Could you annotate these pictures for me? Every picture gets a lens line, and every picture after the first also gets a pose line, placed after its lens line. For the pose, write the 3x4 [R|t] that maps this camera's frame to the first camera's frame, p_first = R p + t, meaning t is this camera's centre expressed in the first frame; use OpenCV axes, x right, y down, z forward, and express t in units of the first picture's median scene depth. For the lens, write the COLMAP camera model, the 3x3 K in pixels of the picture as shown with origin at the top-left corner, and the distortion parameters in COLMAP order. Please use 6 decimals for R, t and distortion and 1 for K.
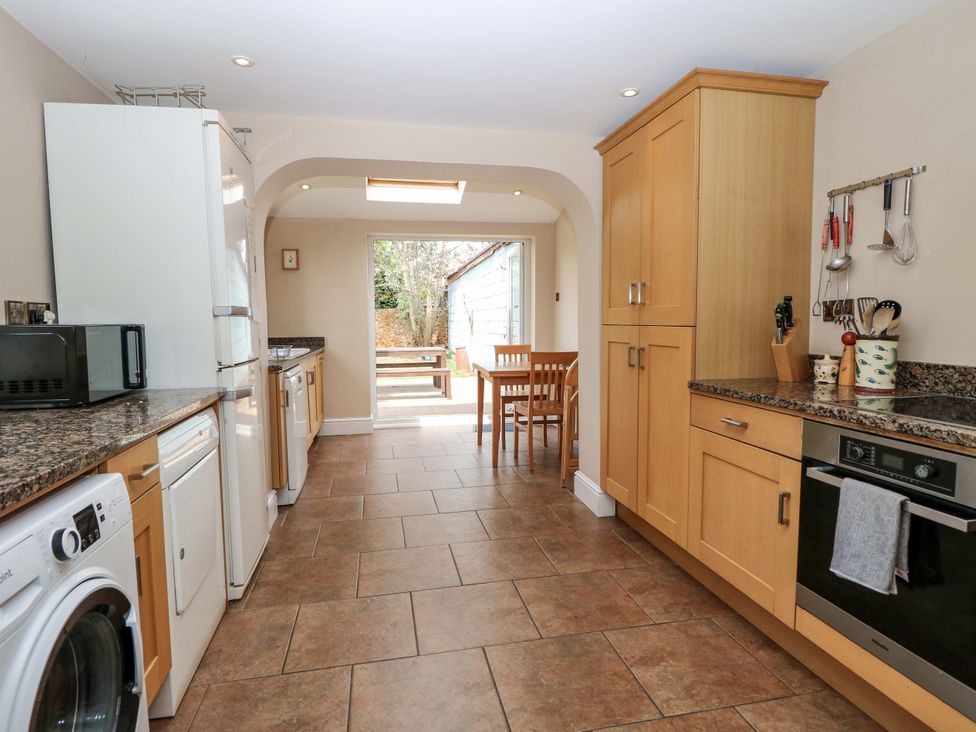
lens RADIAL K [[530.8, 0, 488.6], [0, 530.8, 362.0], [0, 0, 1]] dist [0.001936, -0.016524]
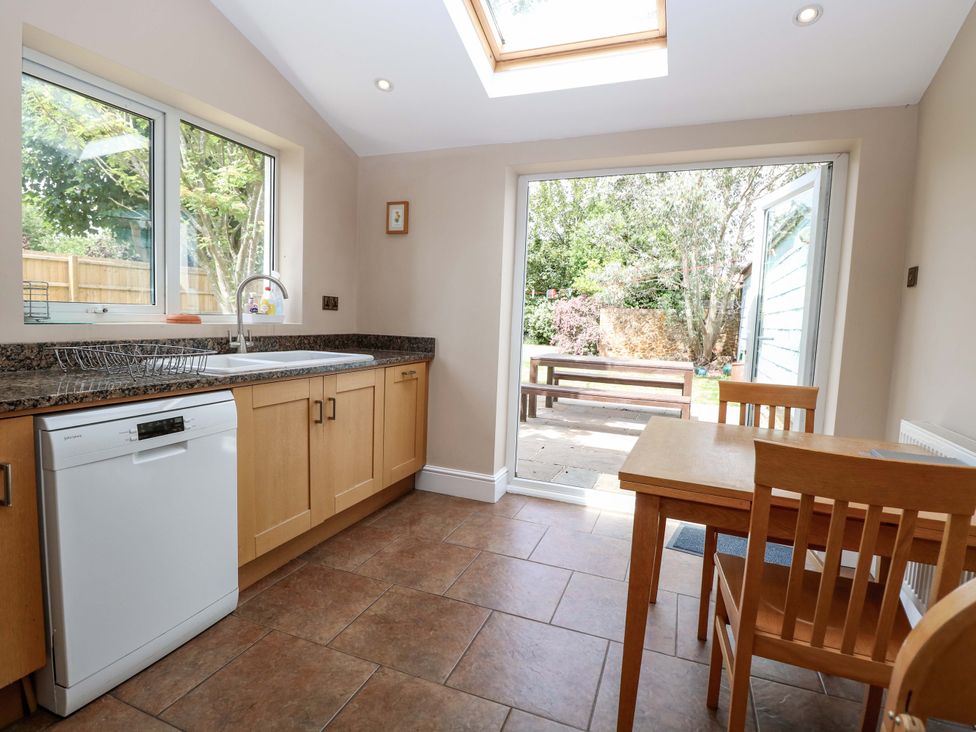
lens RADIAL K [[518.5, 0, 482.6], [0, 518.5, 363.8], [0, 0, 1]] dist [-0.004659, -0.001816]
pose [[0.836708, 0.089158, -0.540343, 0.199132], [-0.087440, 0.995750, 0.028903, -0.103339], [0.540624, 0.023064, 0.840948, 1.324155]]
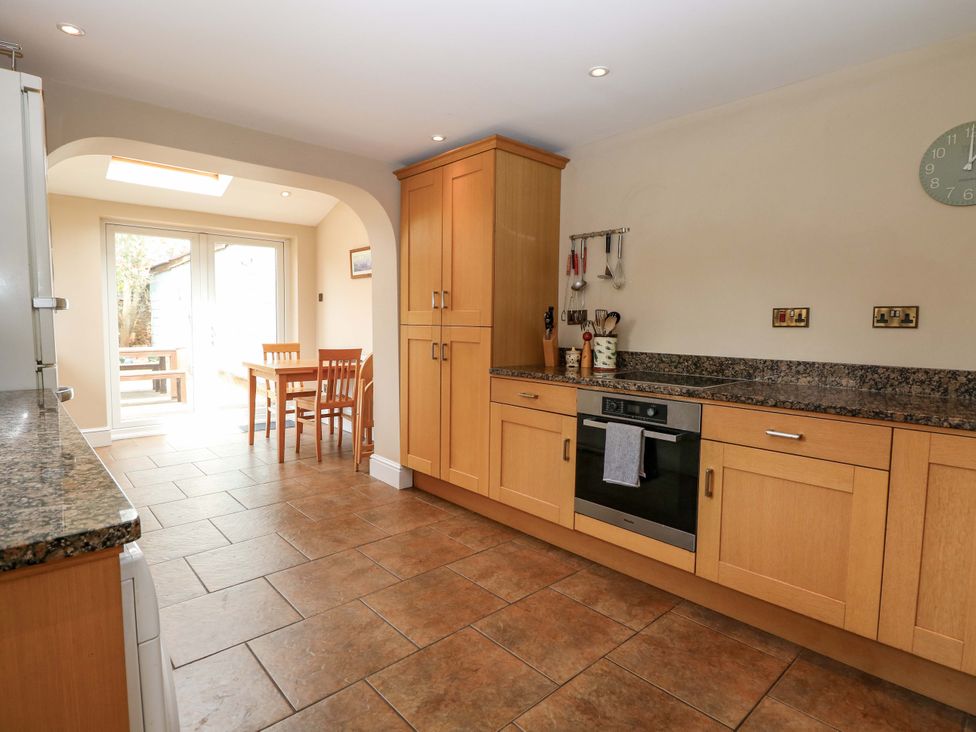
lens RADIAL K [[518.5, 0, 482.6], [0, 518.5, 363.8], [0, 0, 1]] dist [-0.004659, -0.001816]
pose [[0.864416, -0.023883, 0.502210, -0.303726], [0.021510, 0.999713, 0.010519, 0.011350], [-0.502317, 0.001710, 0.864682, -0.116880]]
